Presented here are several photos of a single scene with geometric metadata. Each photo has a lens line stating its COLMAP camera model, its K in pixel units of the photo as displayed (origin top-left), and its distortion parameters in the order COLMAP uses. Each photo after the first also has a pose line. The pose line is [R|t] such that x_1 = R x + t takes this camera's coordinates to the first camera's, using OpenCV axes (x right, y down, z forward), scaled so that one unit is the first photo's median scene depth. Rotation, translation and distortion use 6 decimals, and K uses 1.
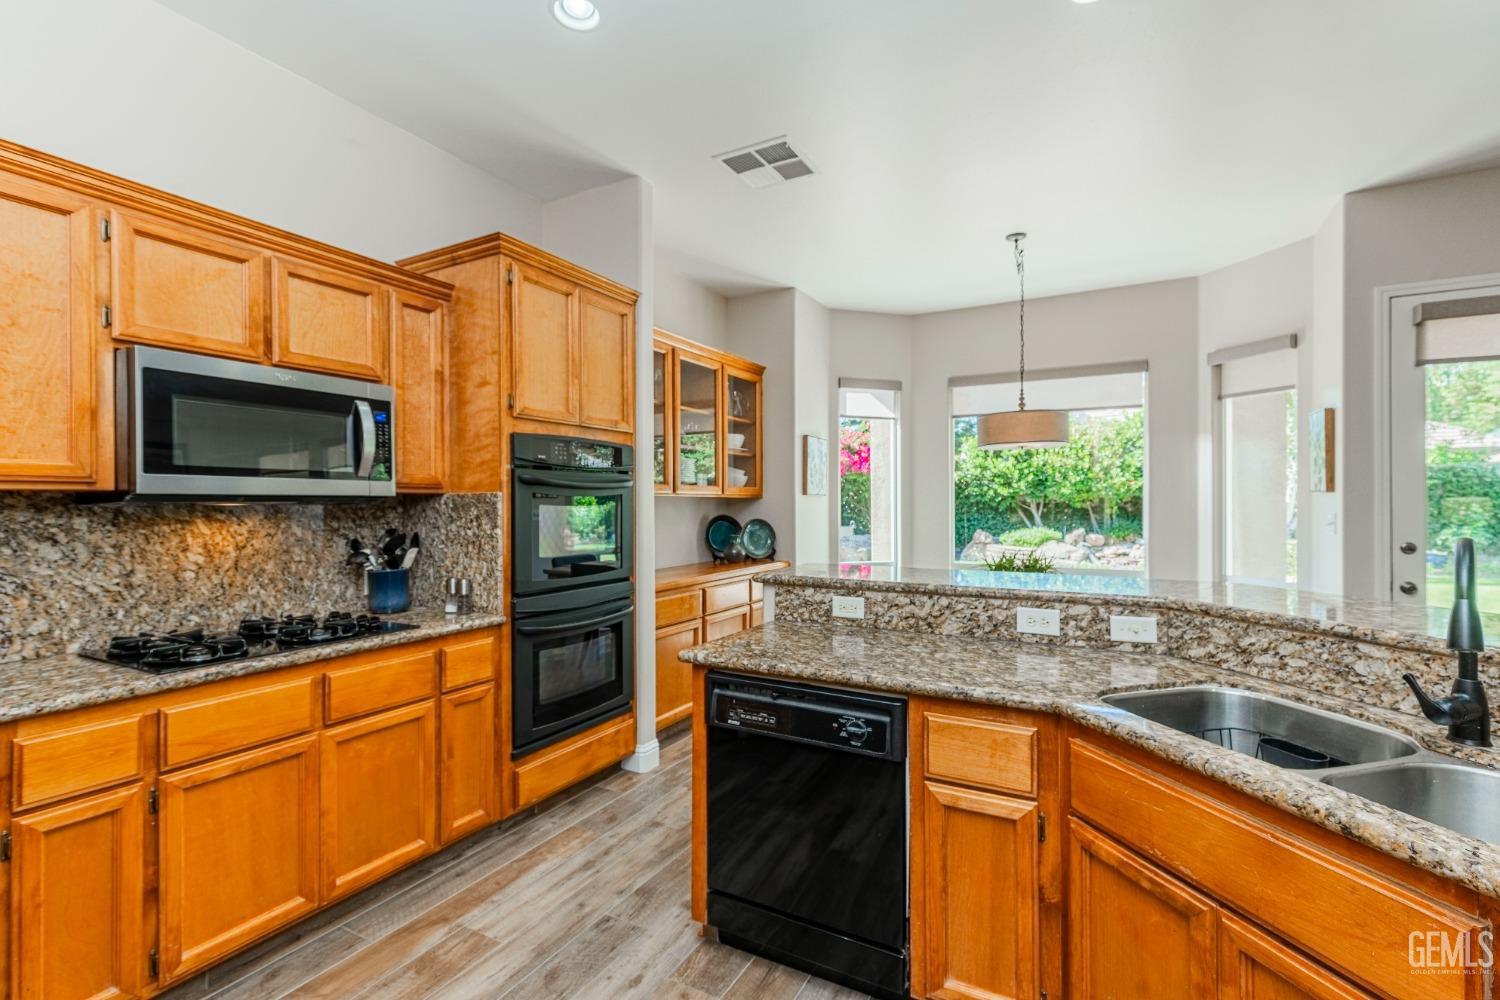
lens RADIAL K [[675.6, 0, 748.3], [0, 675.6, 502.4], [0, 0, 1]] dist [0.003617, -0.000044]
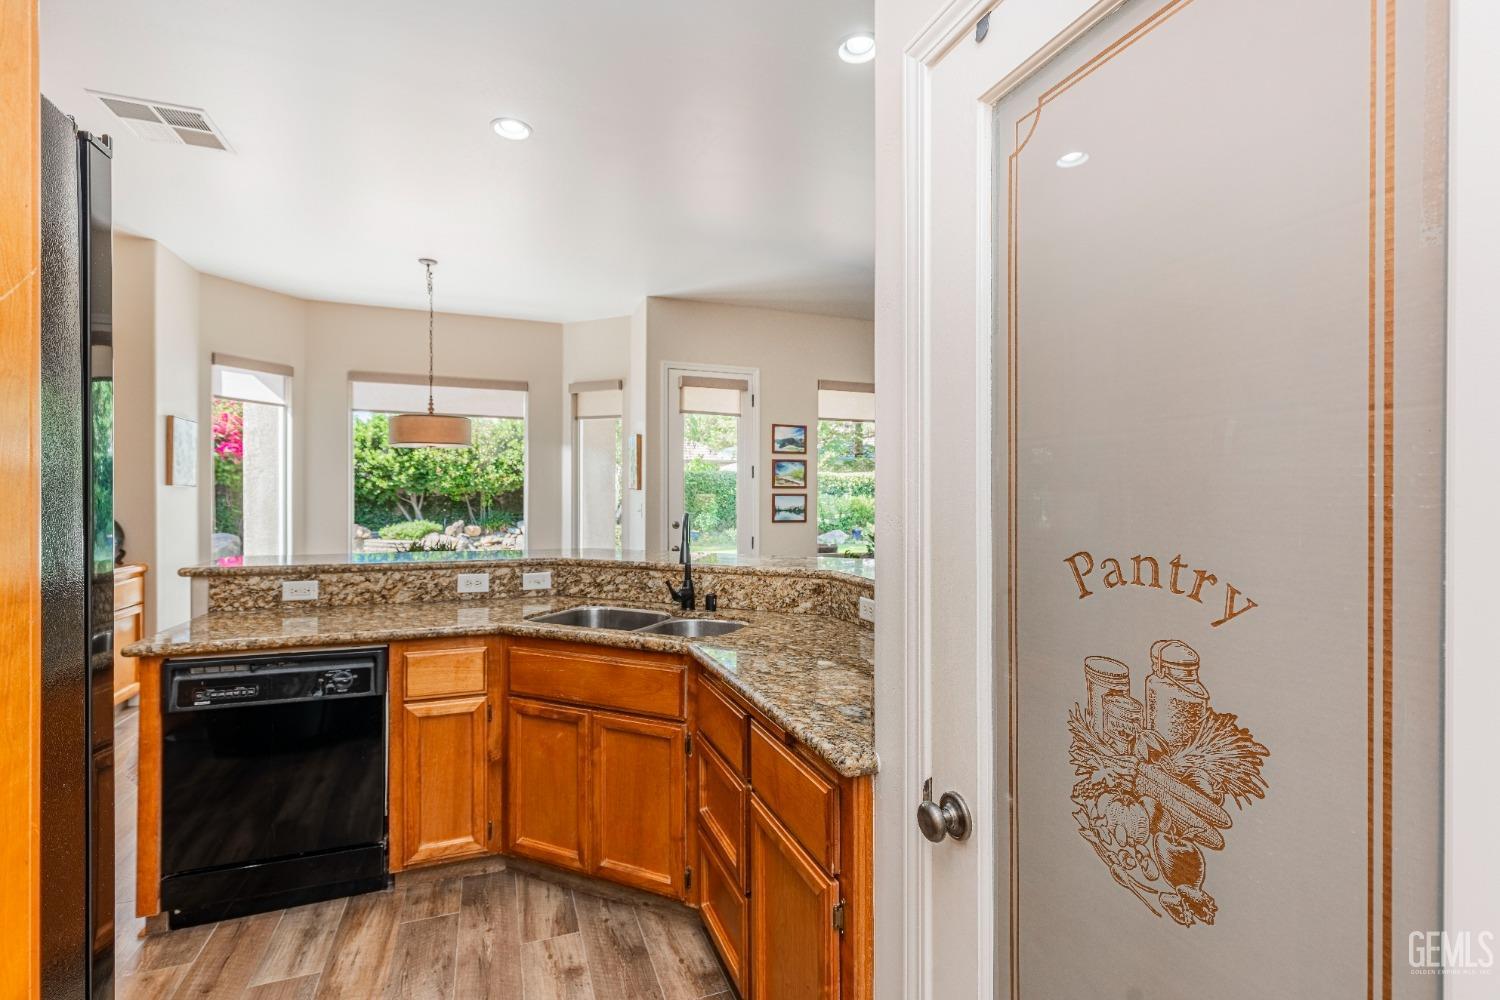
lens RADIAL K [[691.7, 0, 751.5], [0, 691.7, 495.8], [0, 0, 1]] dist [0.002226, 0.000313]
pose [[0.645000, 0.004774, 0.764168, -0.250214], [-0.004672, 0.999986, -0.002304, 0.000961], [-0.764168, -0.002084, 0.645014, -0.294638]]
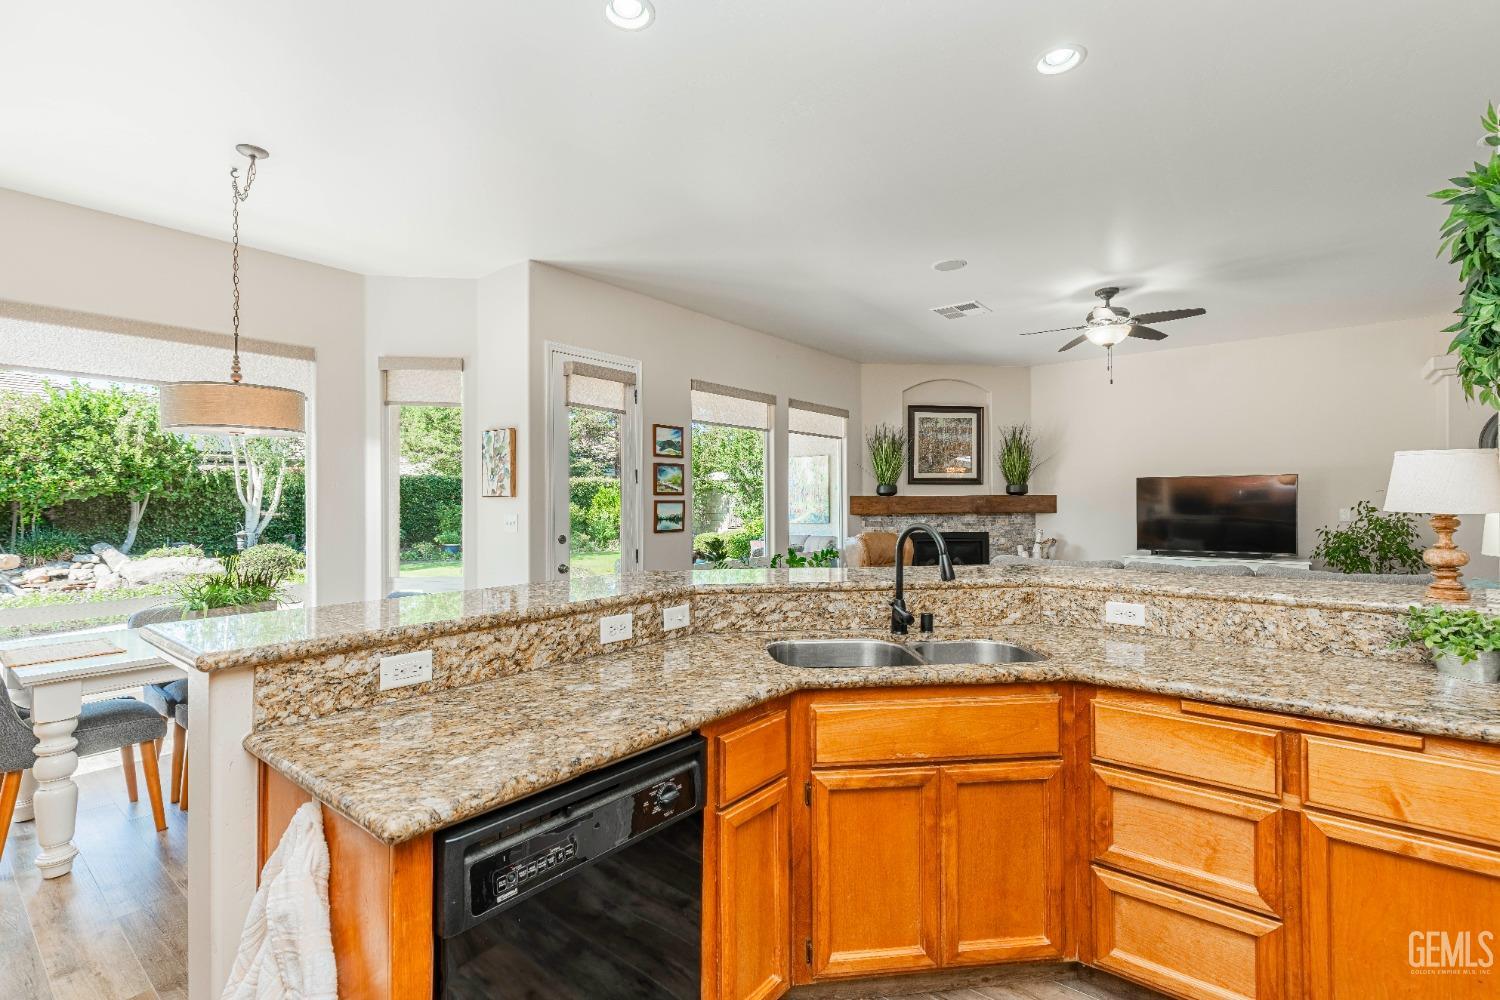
lens RADIAL K [[693.3, 0, 741.4], [0, 693.3, 503.2], [0, 0, 1]] dist [0.013598, 0.000013]
pose [[0.169599, -0.000806, 0.985513, -0.479662], [0.006163, 0.999981, -0.000243, -0.002842], [-0.985494, 0.006115, 0.169600, 0.596122]]
